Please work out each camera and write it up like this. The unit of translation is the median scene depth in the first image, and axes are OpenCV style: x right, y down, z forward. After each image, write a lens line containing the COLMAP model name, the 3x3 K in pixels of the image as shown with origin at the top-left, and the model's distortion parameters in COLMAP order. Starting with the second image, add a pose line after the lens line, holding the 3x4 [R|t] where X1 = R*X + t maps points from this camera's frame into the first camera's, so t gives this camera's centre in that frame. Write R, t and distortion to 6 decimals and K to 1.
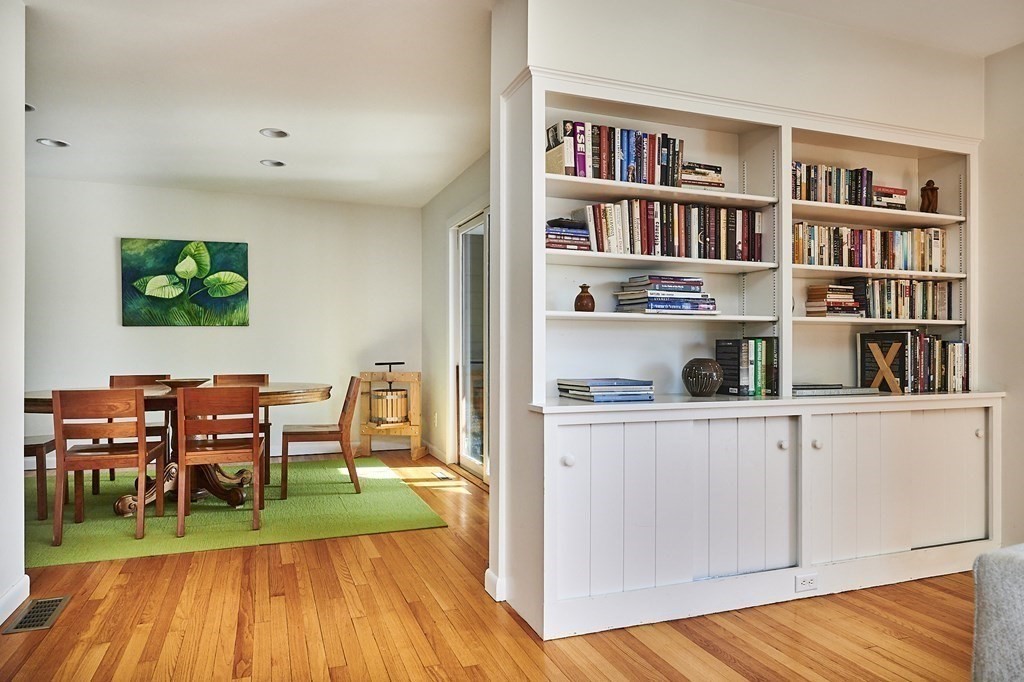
lens RADIAL K [[669.8, 0, 512.0], [0, 669.8, 341.0], [0, 0, 1]] dist [0.007510, 0.001237]
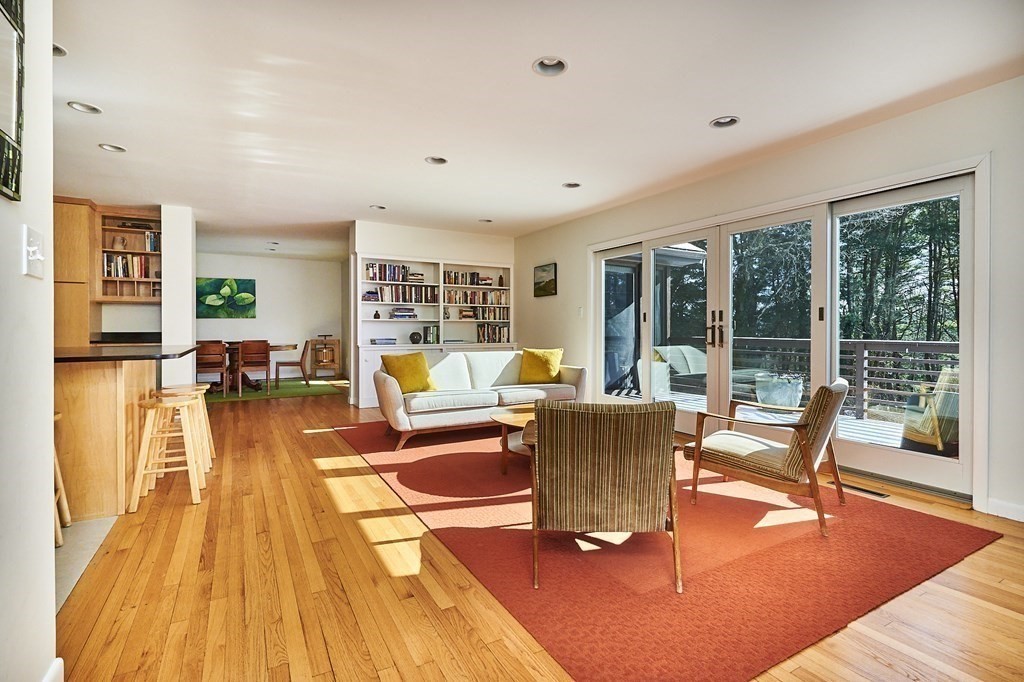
lens RADIAL K [[500.6, 0, 512.0], [0, 500.6, 341.0], [0, 0, 1]] dist [-0.003625, -0.000234]
pose [[0.988088, -0.002527, 0.153871, 0.326978], [-0.003281, 0.999292, 0.037477, -0.022327], [-0.153857, -0.037535, 0.987380, -1.351334]]
